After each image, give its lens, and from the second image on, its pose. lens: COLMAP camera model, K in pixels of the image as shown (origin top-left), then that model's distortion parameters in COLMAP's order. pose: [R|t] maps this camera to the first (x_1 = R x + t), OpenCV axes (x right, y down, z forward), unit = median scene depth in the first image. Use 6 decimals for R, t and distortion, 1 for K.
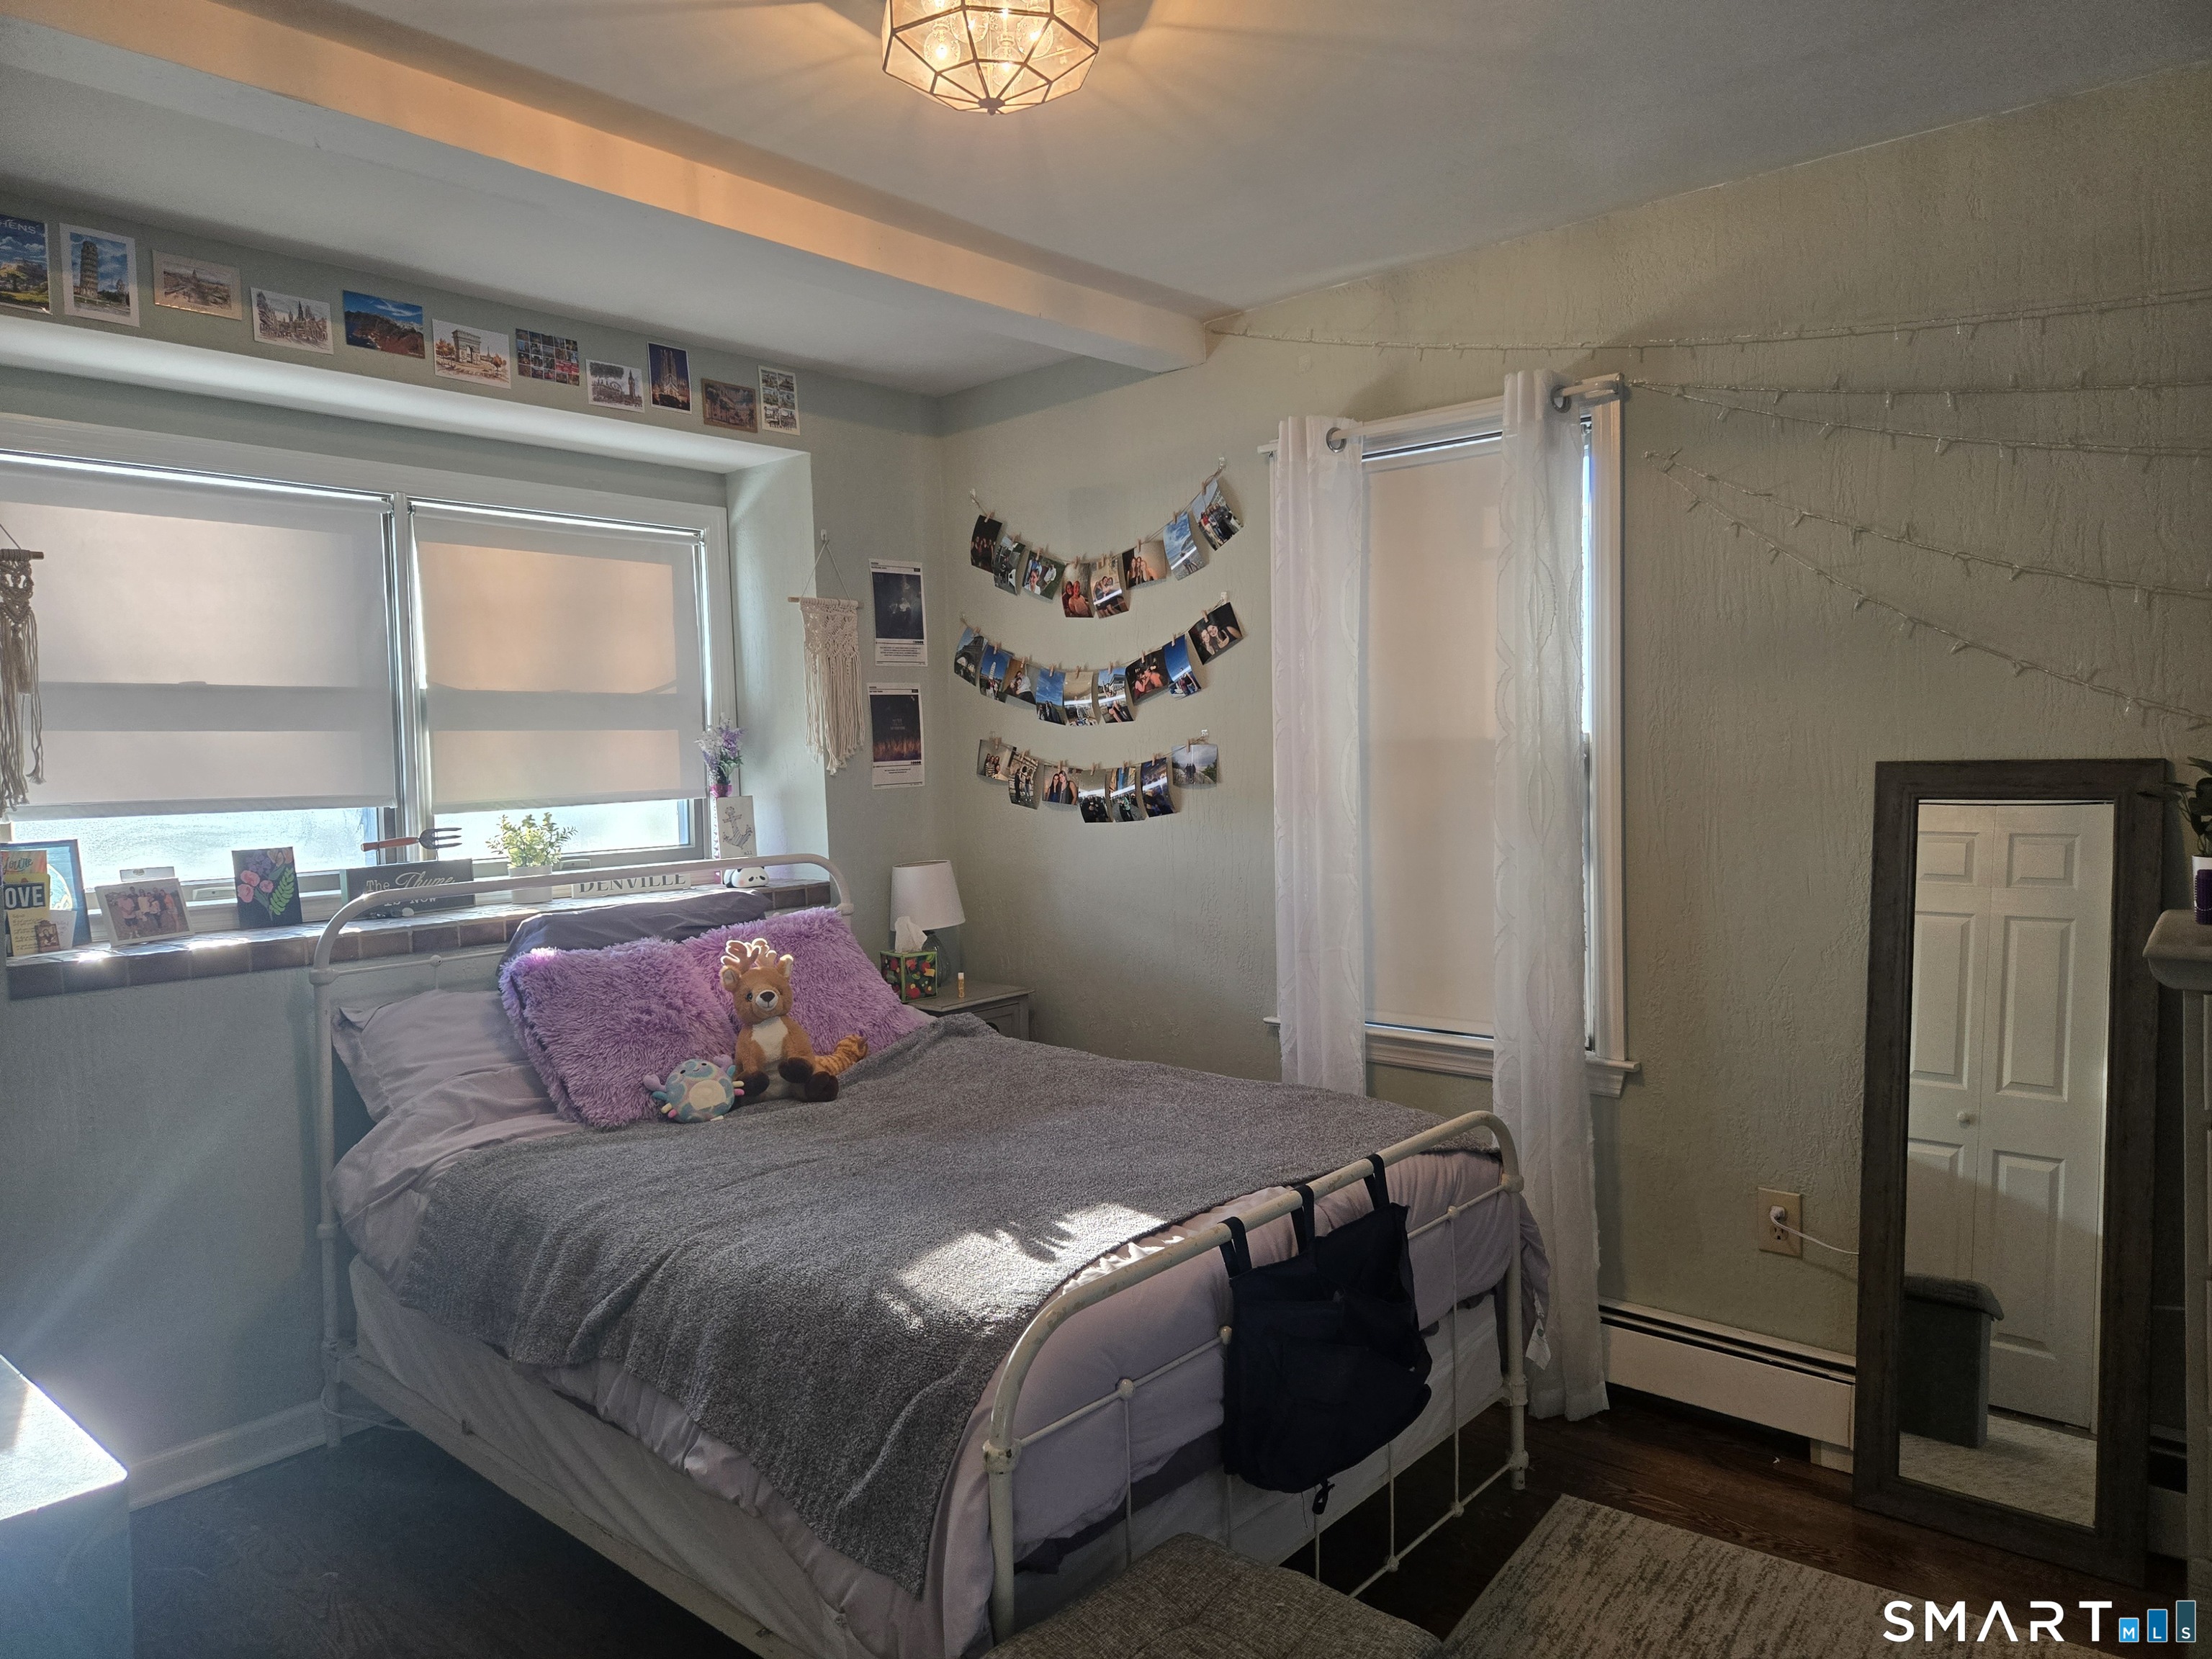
lens RADIAL K [[1471.0, 0, 1107.0], [0, 1471.0, 819.4], [0, 0, 1]] dist [0.072038, -0.058973]
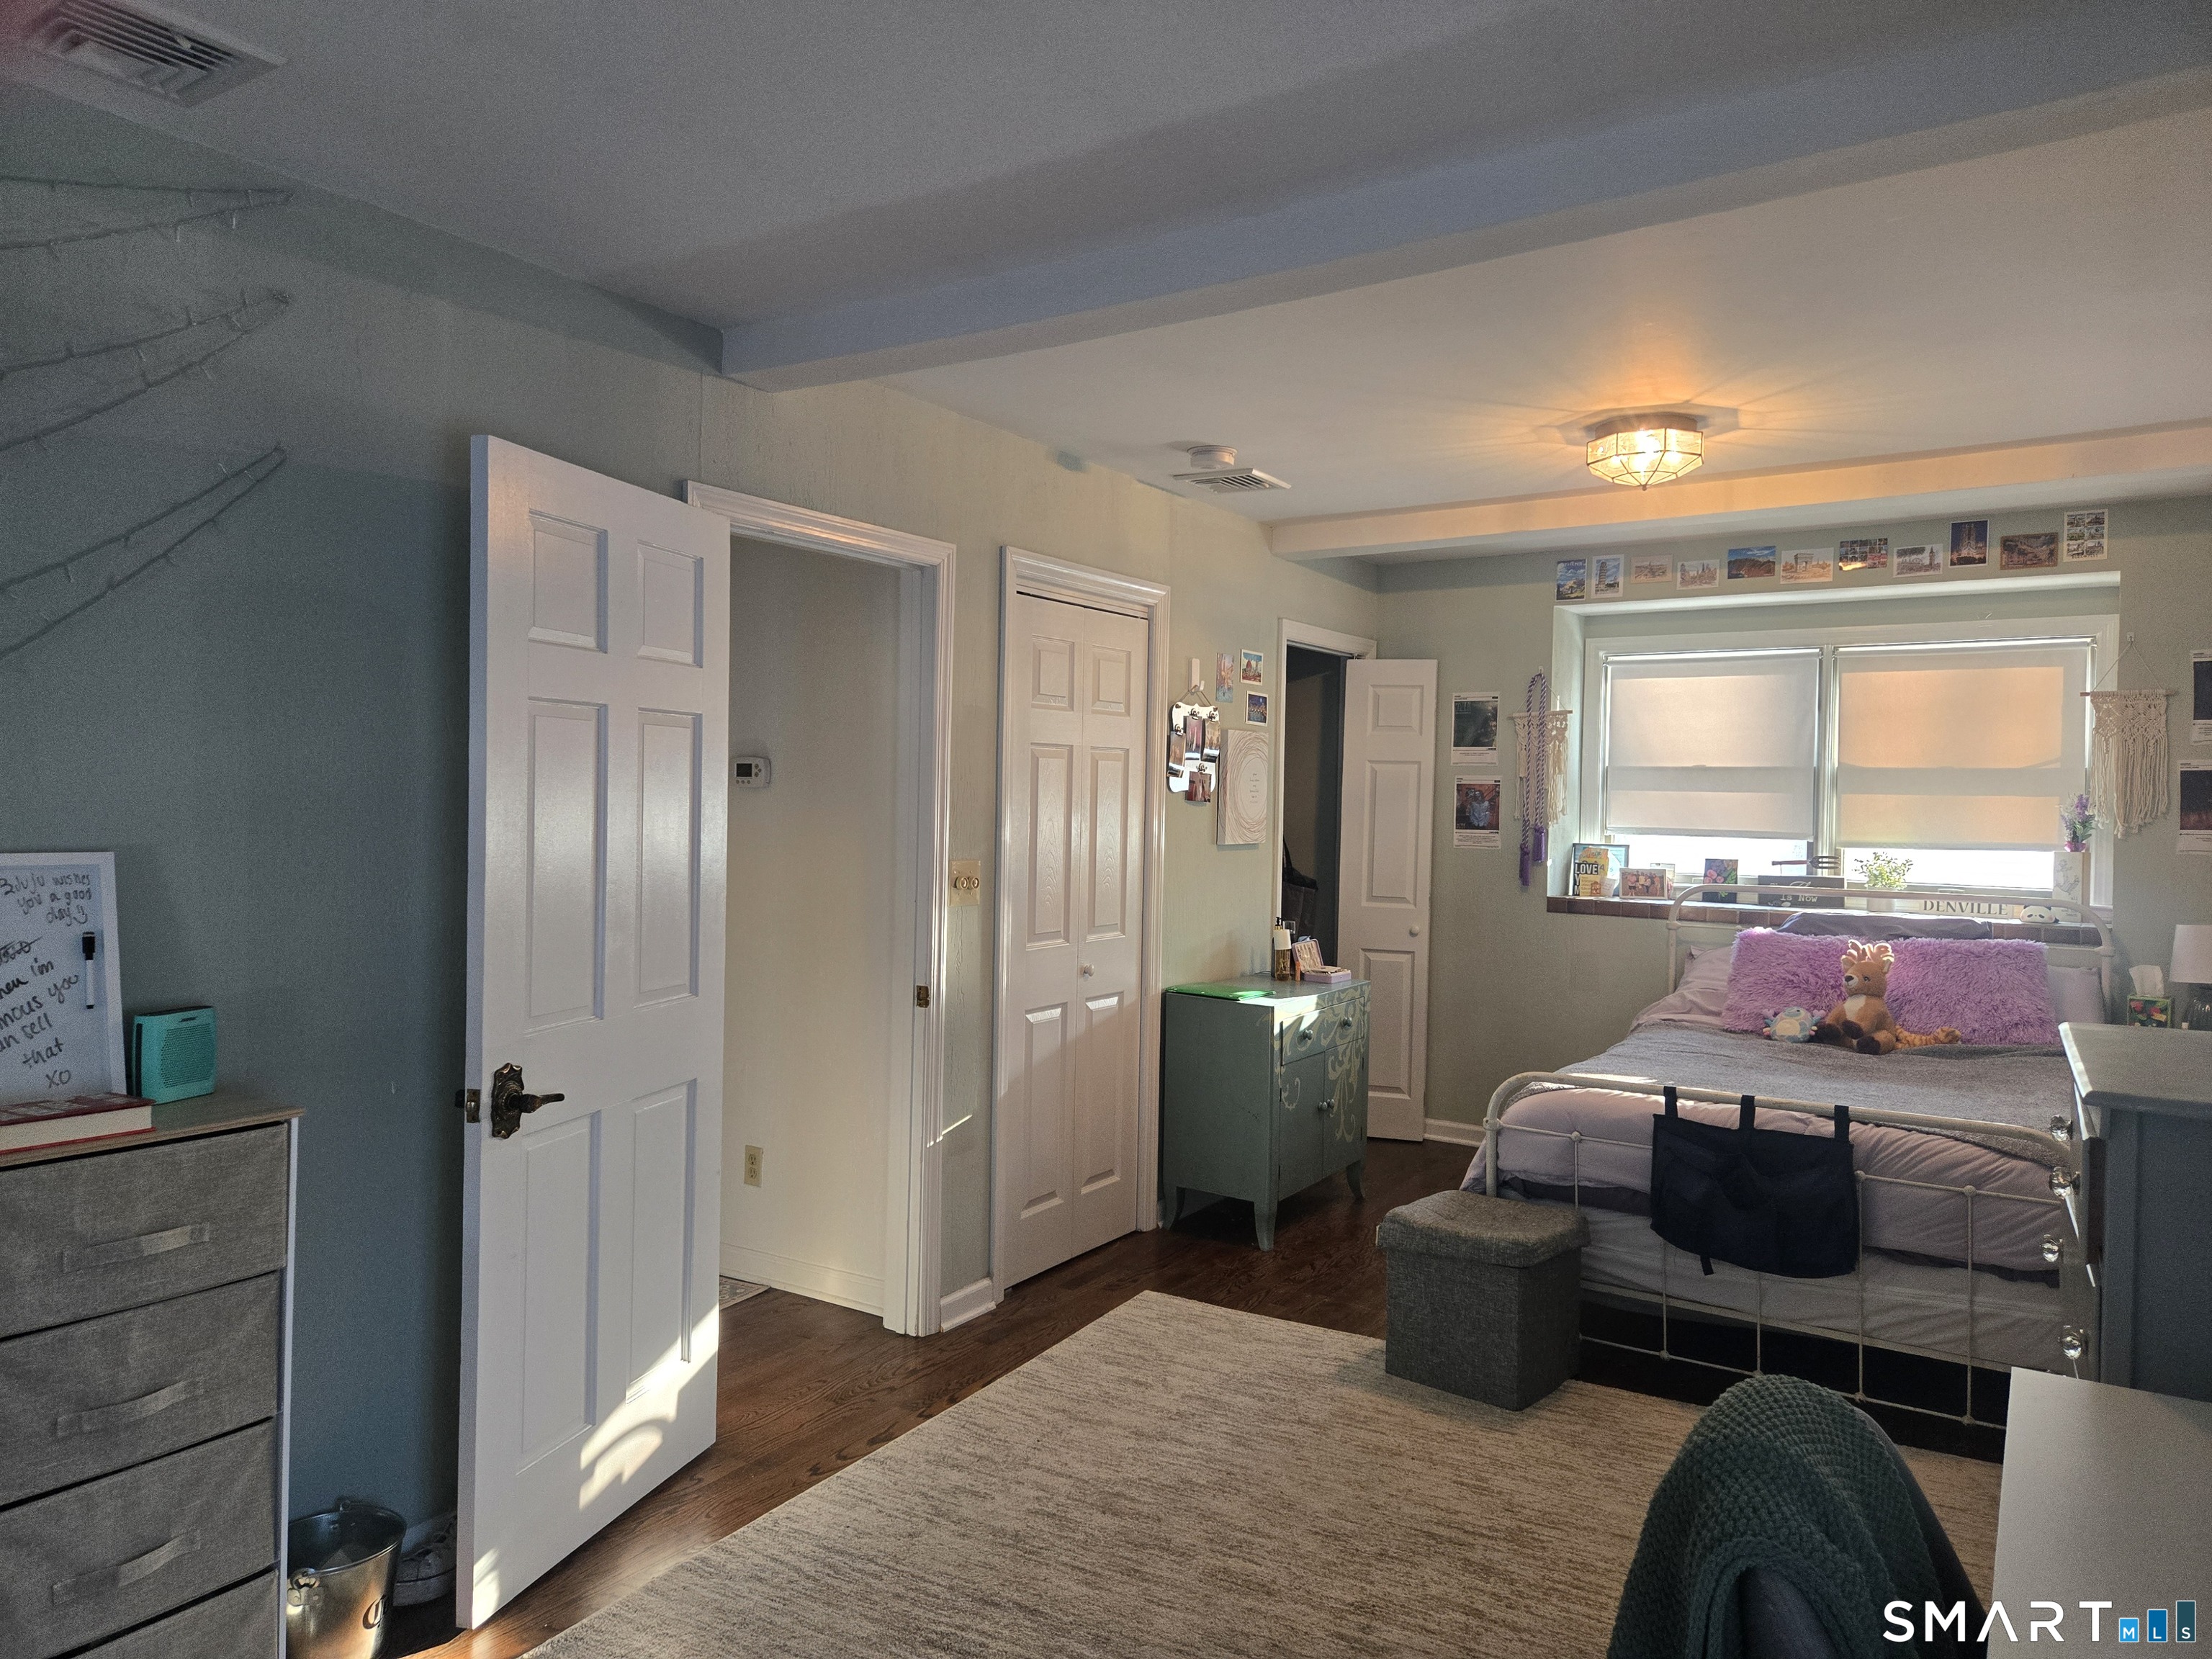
lens RADIAL K [[1471.0, 0, 1105.4], [0, 1471.0, 827.6], [0, 0, 1]] dist [0.072038, -0.058973]
pose [[0.126314, 0.049714, -0.990744, 1.023936], [-0.067751, 0.996844, 0.041382, -0.038162], [0.989674, 0.061896, 0.129284, 0.043637]]
